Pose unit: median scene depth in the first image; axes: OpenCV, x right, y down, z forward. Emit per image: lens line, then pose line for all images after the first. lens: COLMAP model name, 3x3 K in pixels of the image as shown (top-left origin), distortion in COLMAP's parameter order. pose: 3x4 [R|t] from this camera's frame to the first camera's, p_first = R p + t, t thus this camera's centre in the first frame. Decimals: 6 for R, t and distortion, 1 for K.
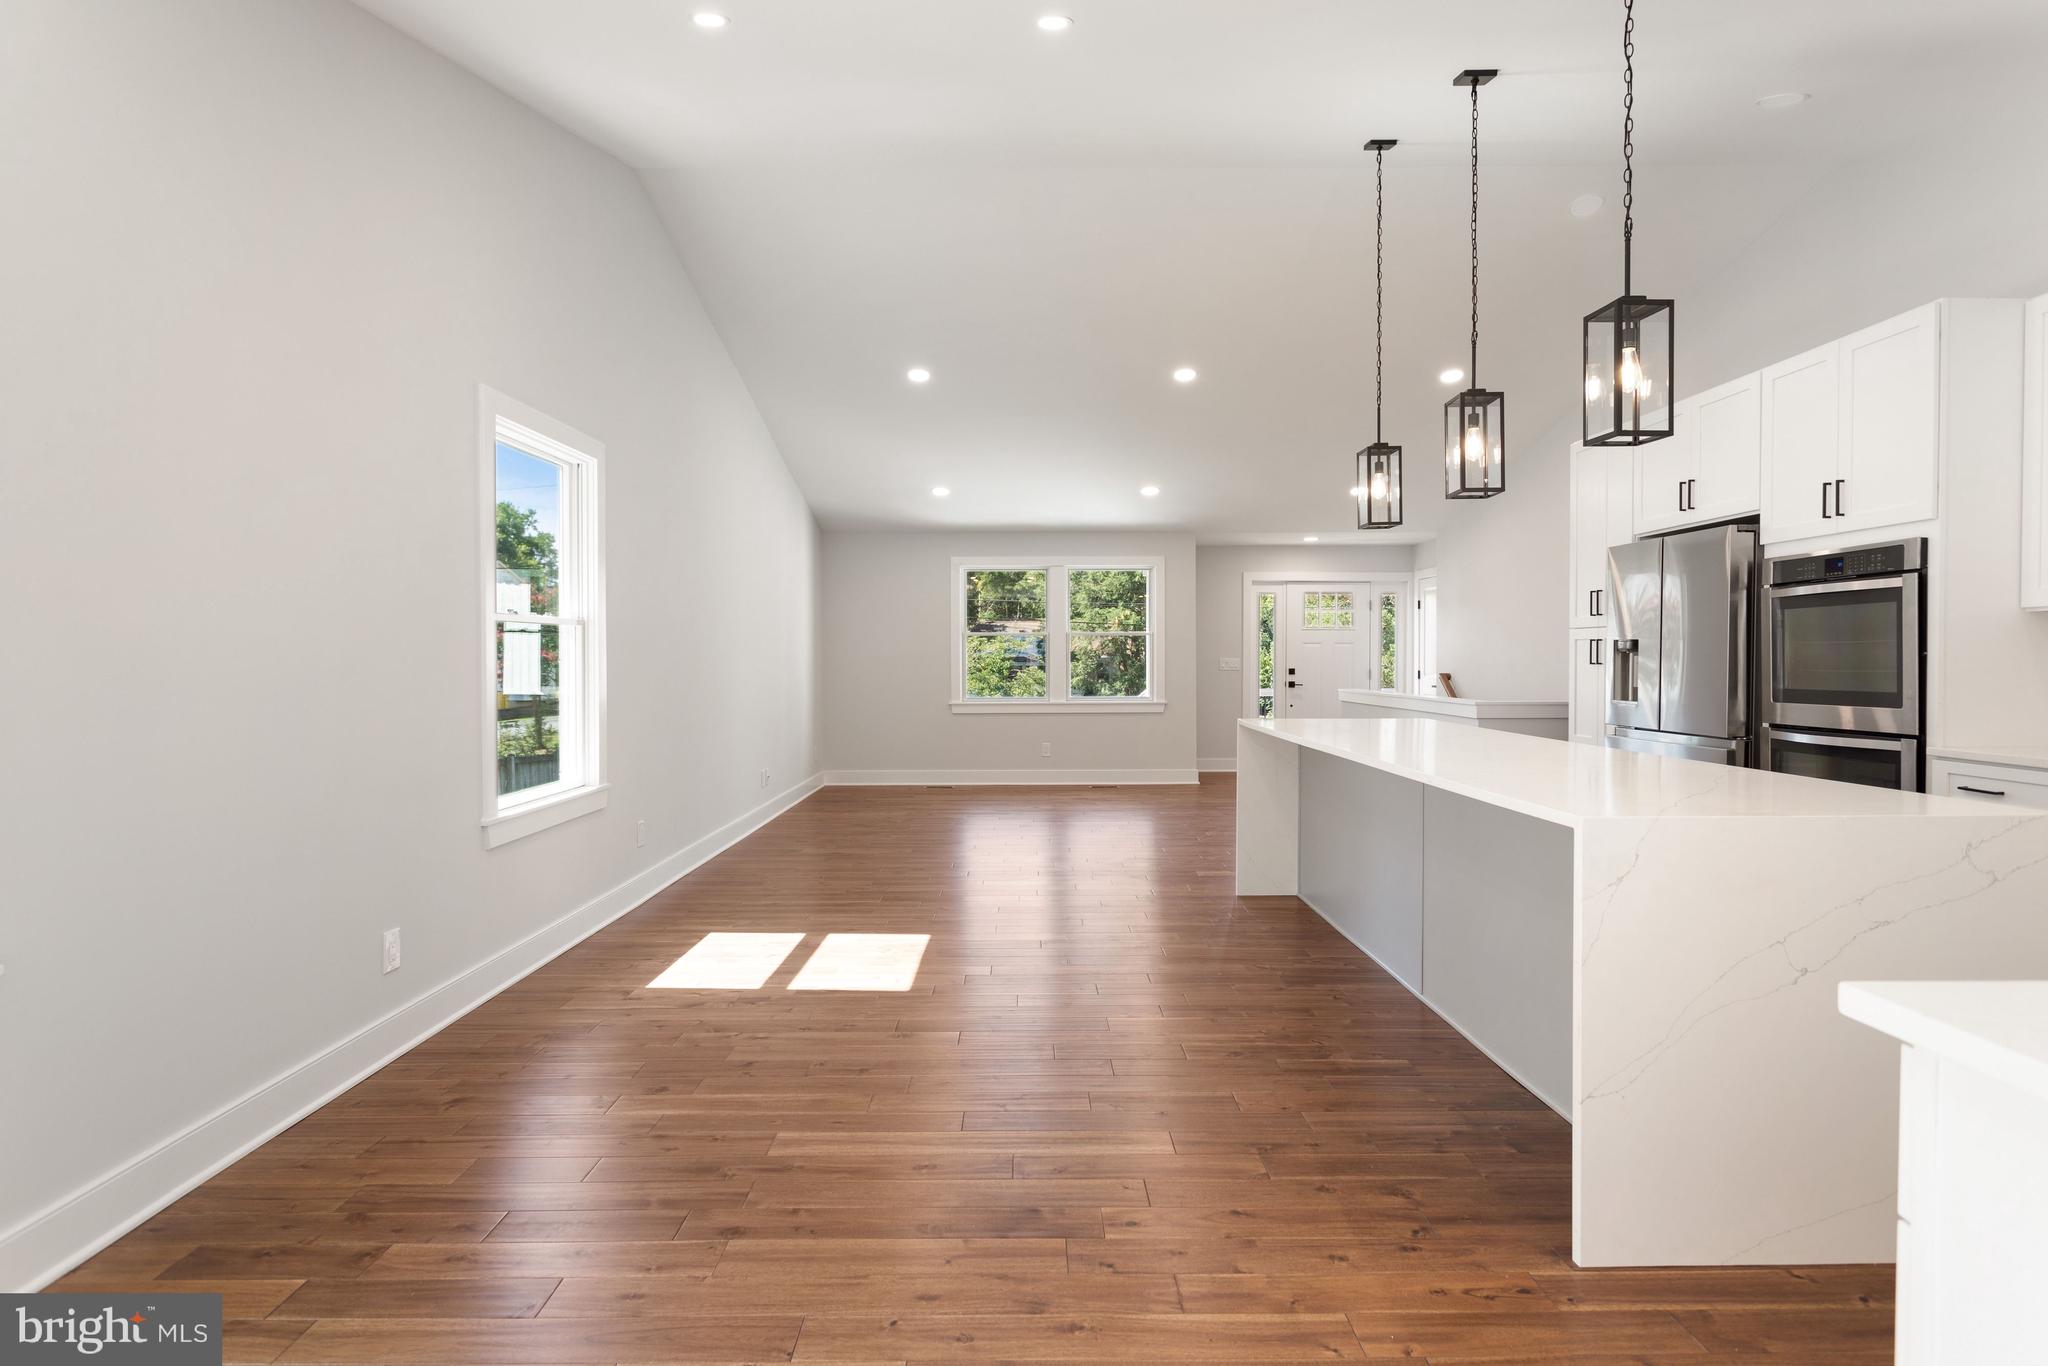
lens RADIAL K [[1037.8, 0, 1035.9], [0, 1037.8, 657.9], [0, 0, 1]] dist [-0.002142, -0.000267]
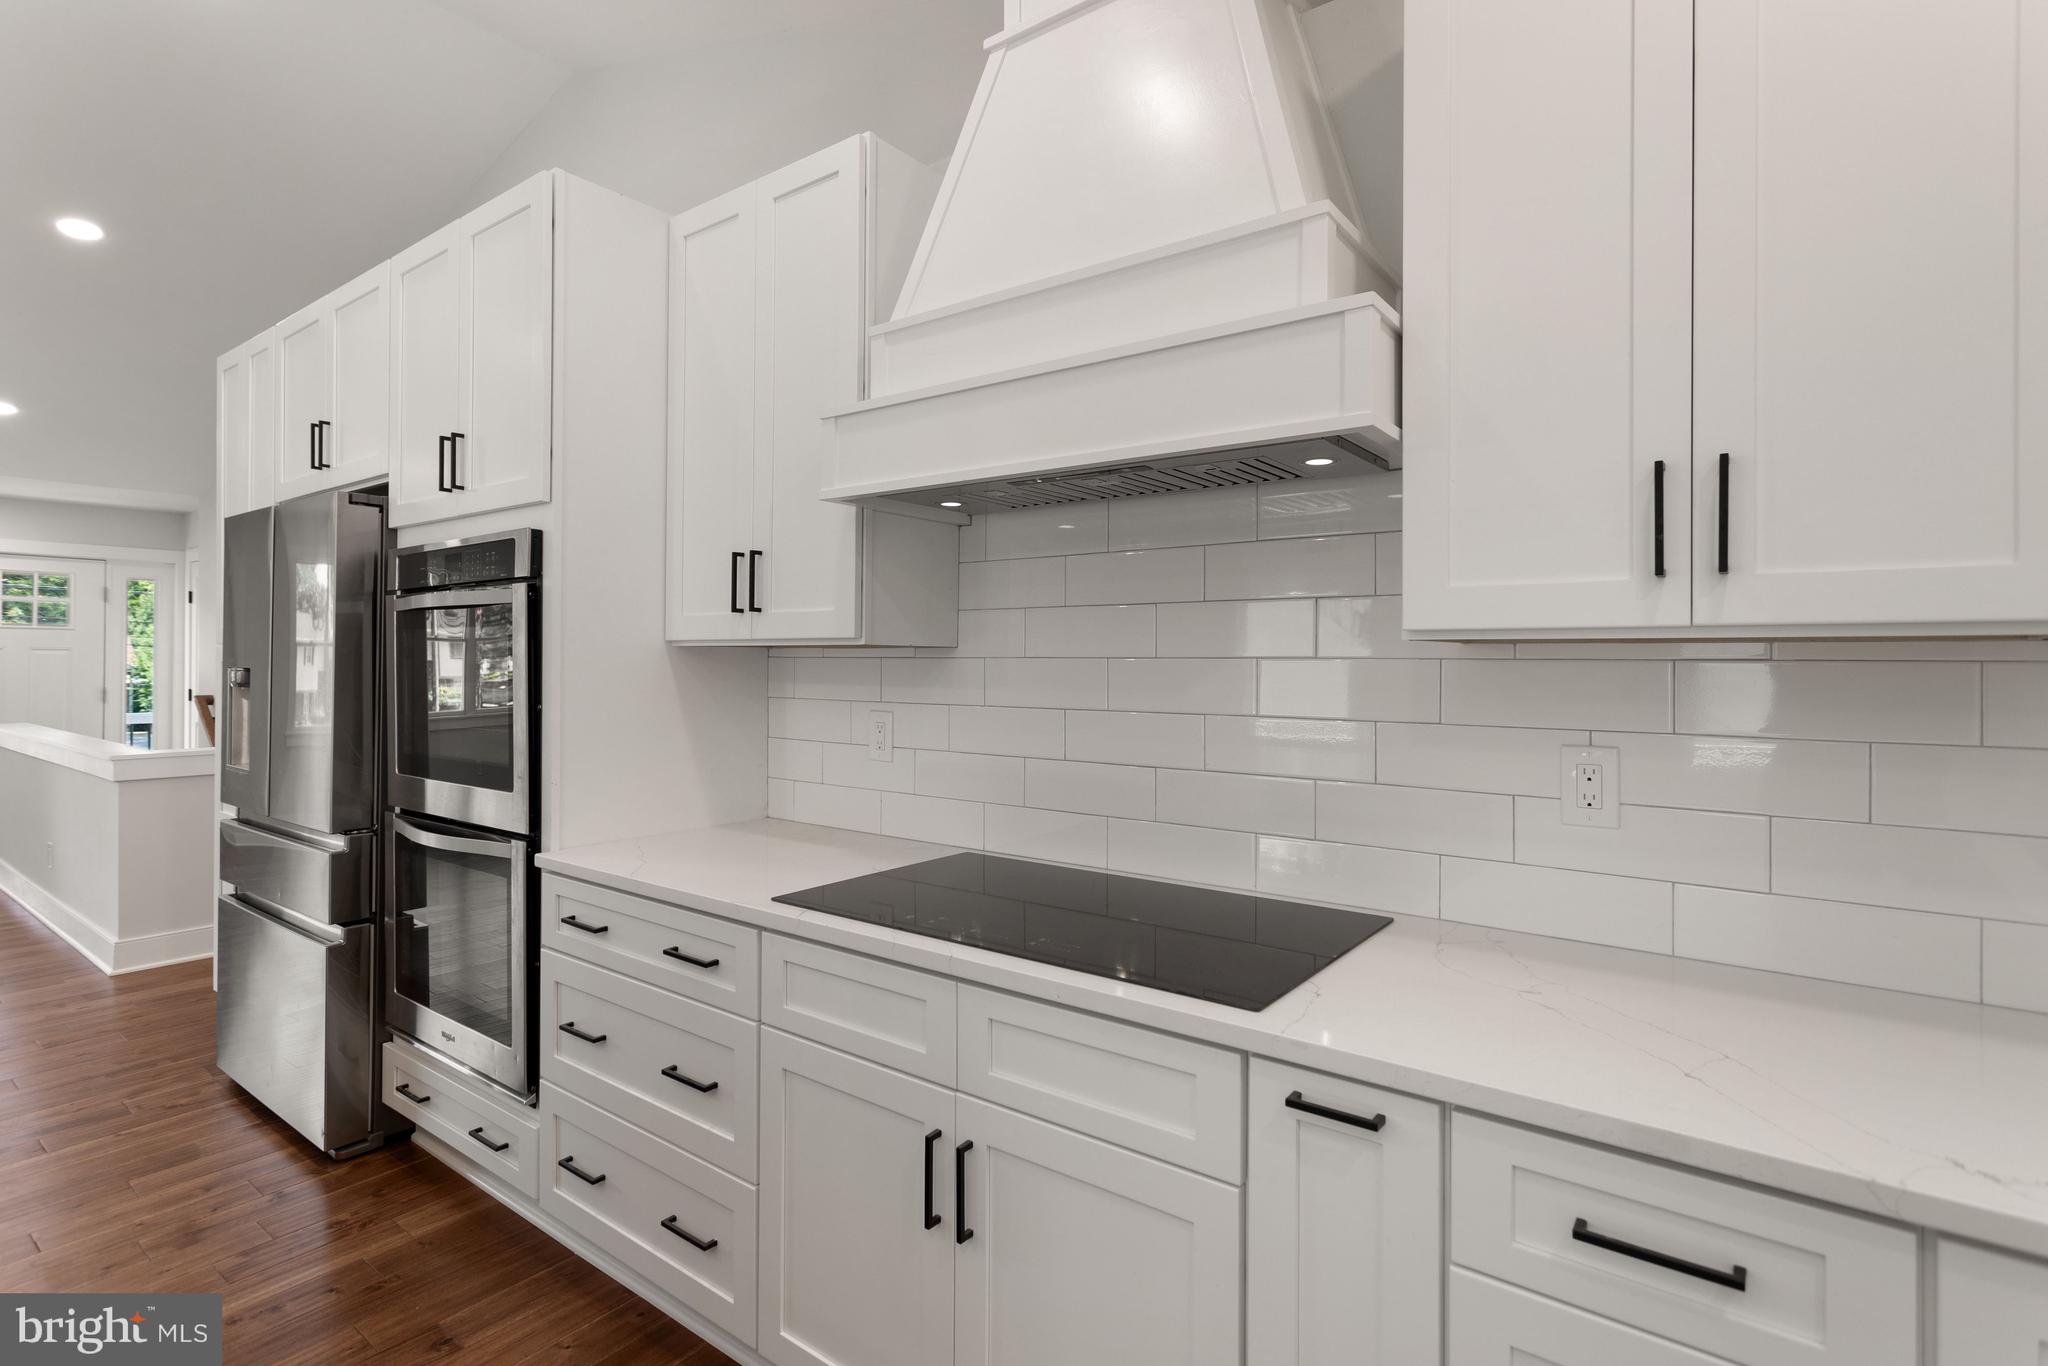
lens RADIAL K [[998.6, 0, 1021.4], [0, 998.6, 659.9], [0, 0, 1]] dist [0.000279, -0.000223]
pose [[0.614202, 0.005601, 0.789129, 0.449114], [-0.007277, 0.999972, -0.001433, -0.028821], [-0.789115, -0.004862, 0.614226, 0.305052]]
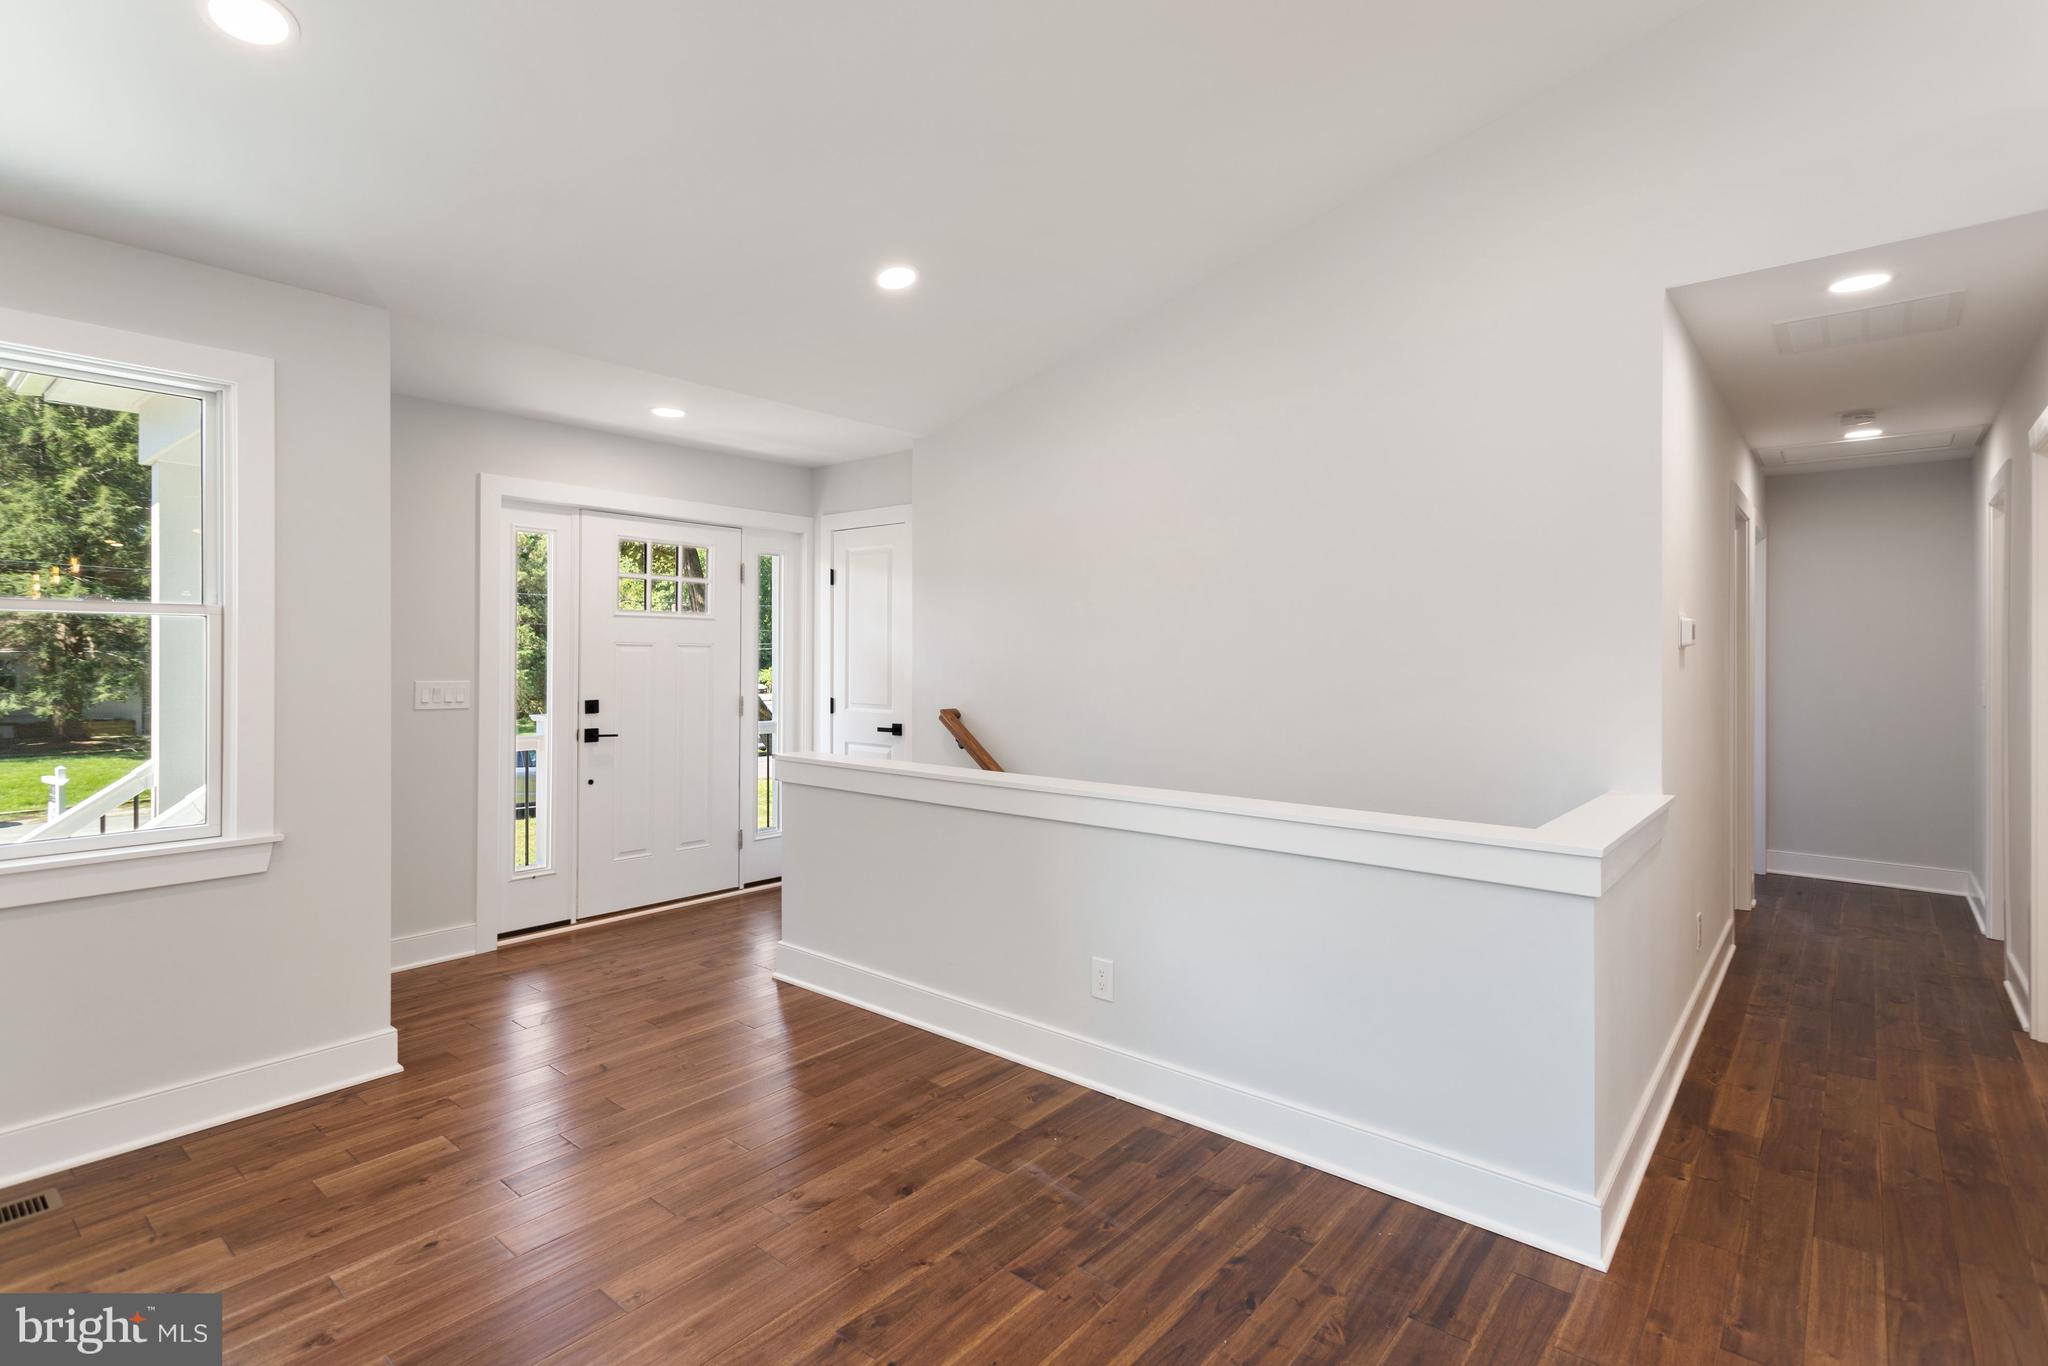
lens RADIAL K [[986.5, 0, 1034.3], [0, 986.5, 664.1], [0, 0, 1]] dist [0.012655, -0.000020]
pose [[0.649709, -0.002821, 0.760178, 0.108656], [-0.006047, 0.999942, 0.008879, -0.027625], [-0.760159, -0.010366, 0.649654, 1.467258]]
